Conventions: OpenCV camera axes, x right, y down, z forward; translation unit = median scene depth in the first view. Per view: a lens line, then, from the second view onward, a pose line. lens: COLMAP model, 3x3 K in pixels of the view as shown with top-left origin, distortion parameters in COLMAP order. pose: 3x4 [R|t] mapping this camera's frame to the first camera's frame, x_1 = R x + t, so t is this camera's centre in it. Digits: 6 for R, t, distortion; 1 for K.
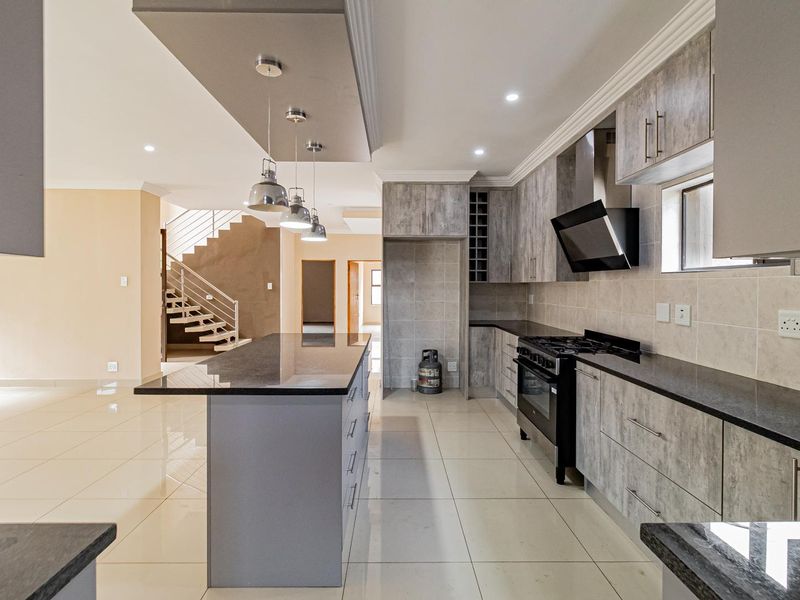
lens RADIAL K [[415.4, 0, 402.0], [0, 415.4, 292.3], [0, 0, 1]] dist [0.005705, 0.000134]
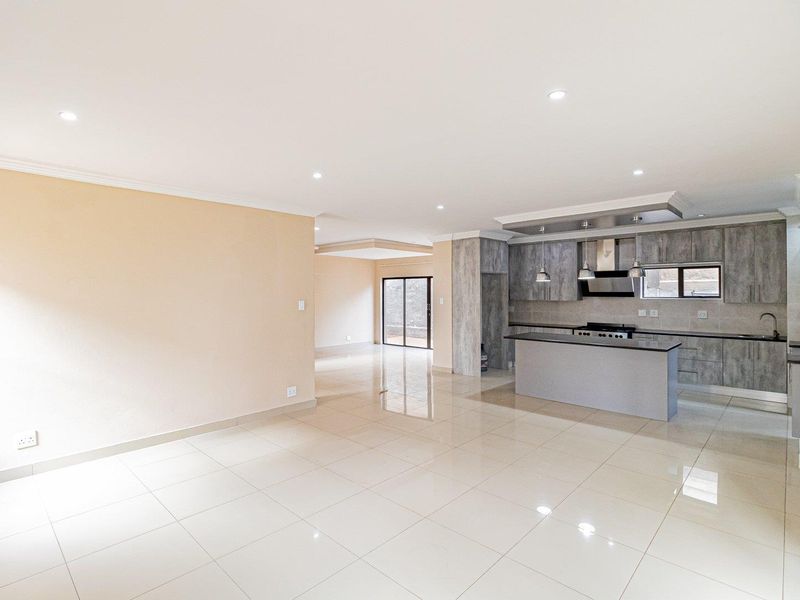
lens RADIAL K [[415.4, 0, 398.0], [0, 415.4, 294.3], [0, 0, 1]] dist [0.005705, 0.000134]
pose [[0.699981, -0.010463, 0.714085, -1.379789], [0.016784, 0.999858, -0.001803, -0.054152], [-0.713964, 0.013247, 0.700057, 0.130837]]
